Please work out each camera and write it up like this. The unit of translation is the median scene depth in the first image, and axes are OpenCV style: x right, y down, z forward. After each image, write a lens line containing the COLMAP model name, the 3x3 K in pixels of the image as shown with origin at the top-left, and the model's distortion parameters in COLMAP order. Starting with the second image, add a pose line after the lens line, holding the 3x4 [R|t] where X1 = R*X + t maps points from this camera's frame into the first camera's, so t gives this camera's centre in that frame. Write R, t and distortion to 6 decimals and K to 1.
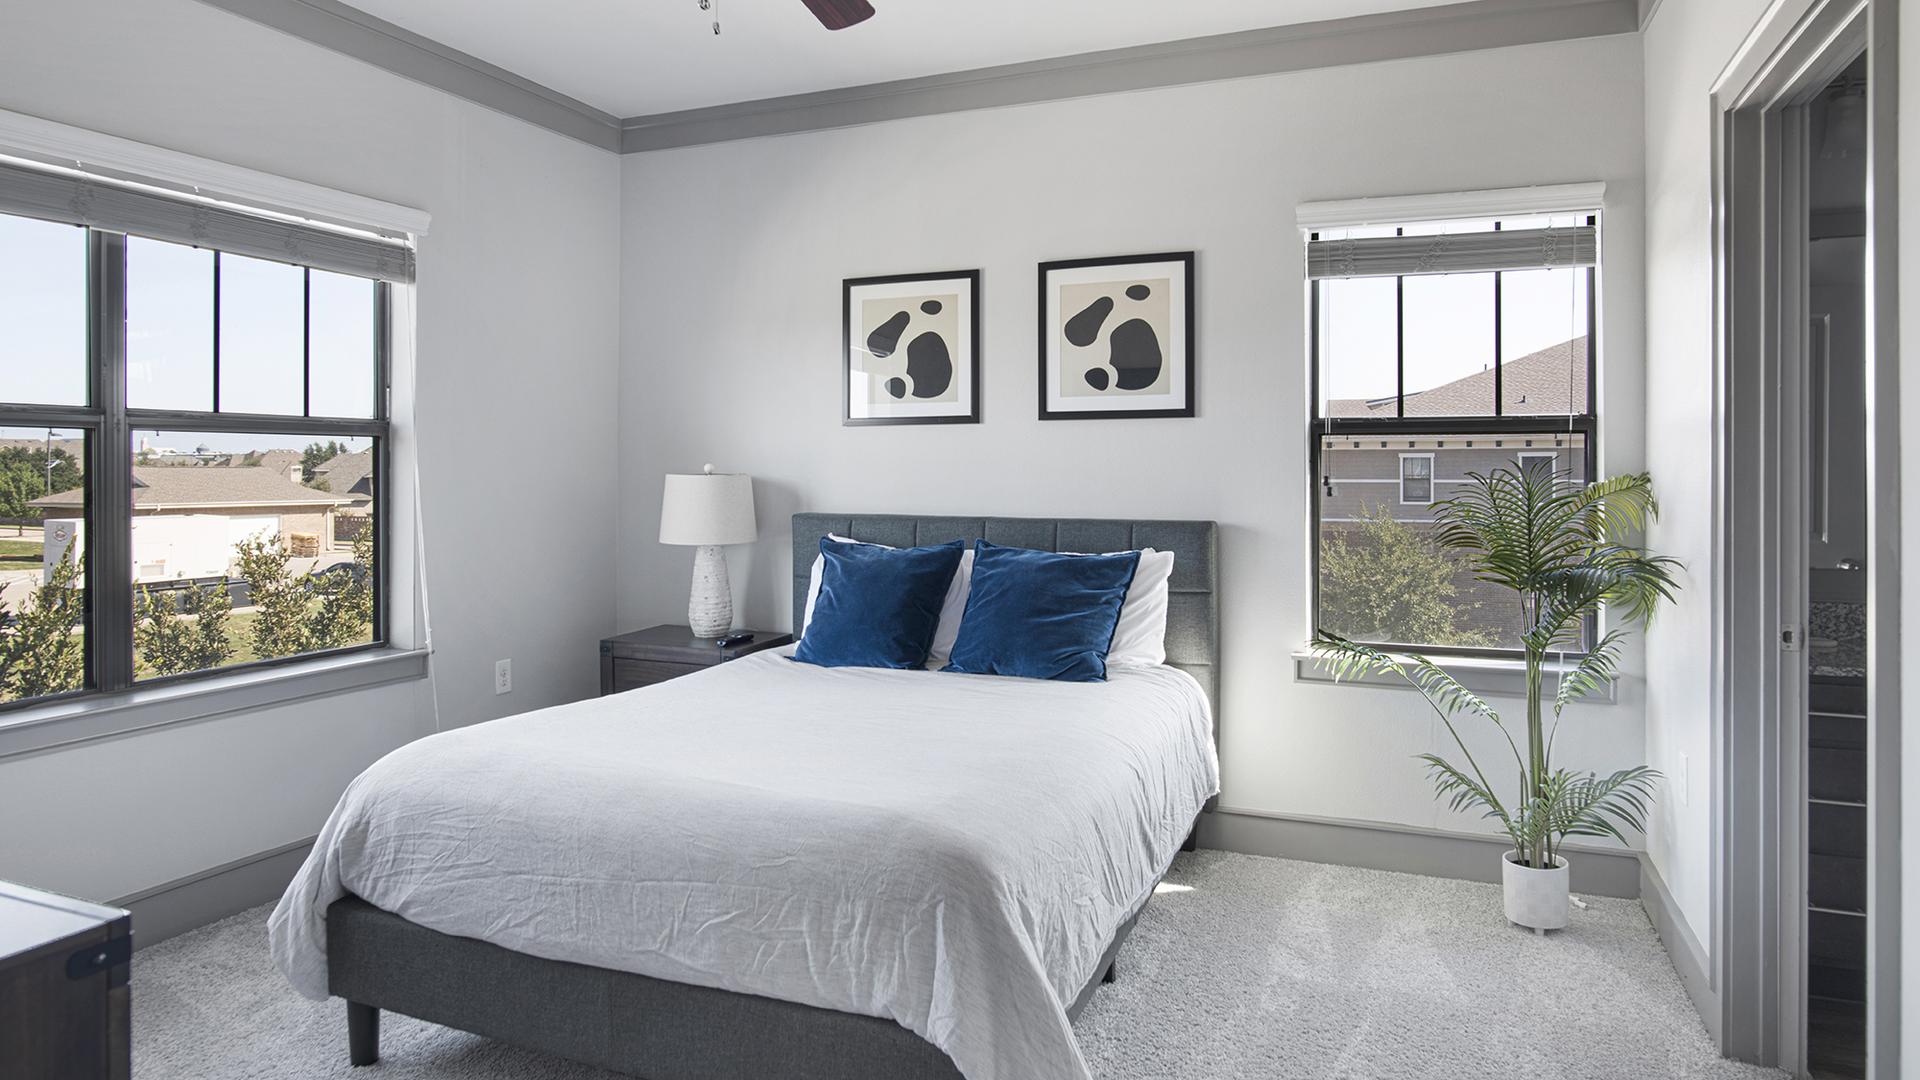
lens RADIAL K [[1152.7, 0, 943.1], [0, 1152.7, 501.6], [0, 0, 1]] dist [-0.025629, 0.001526]
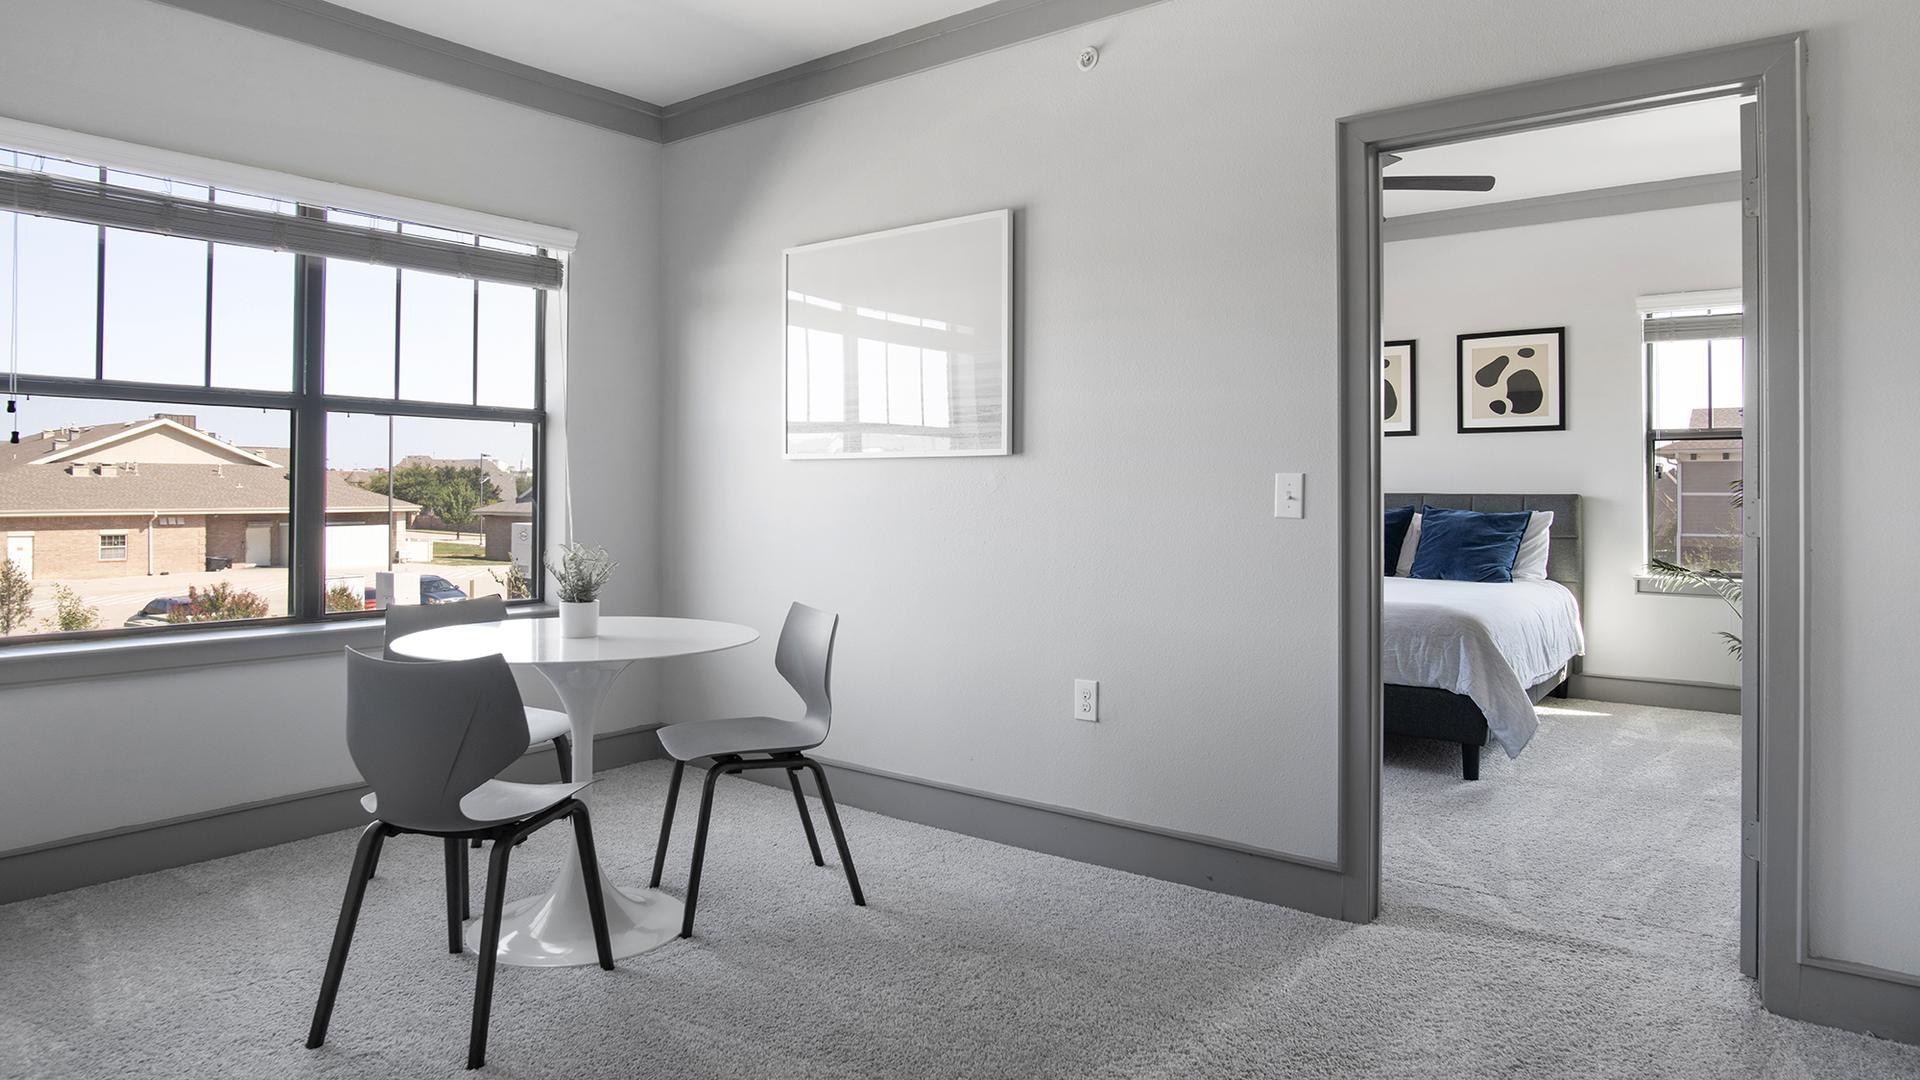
lens RADIAL K [[1130.1, 0, 961.1], [0, 1130.1, 492.5], [0, 0, 1]] dist [-0.003870, -0.000400]
pose [[0.967520, 0.002635, -0.252780, -0.203180], [-0.008220, 0.999745, -0.021042, 0.054584], [0.252660, 0.022436, 0.967295, -0.748976]]
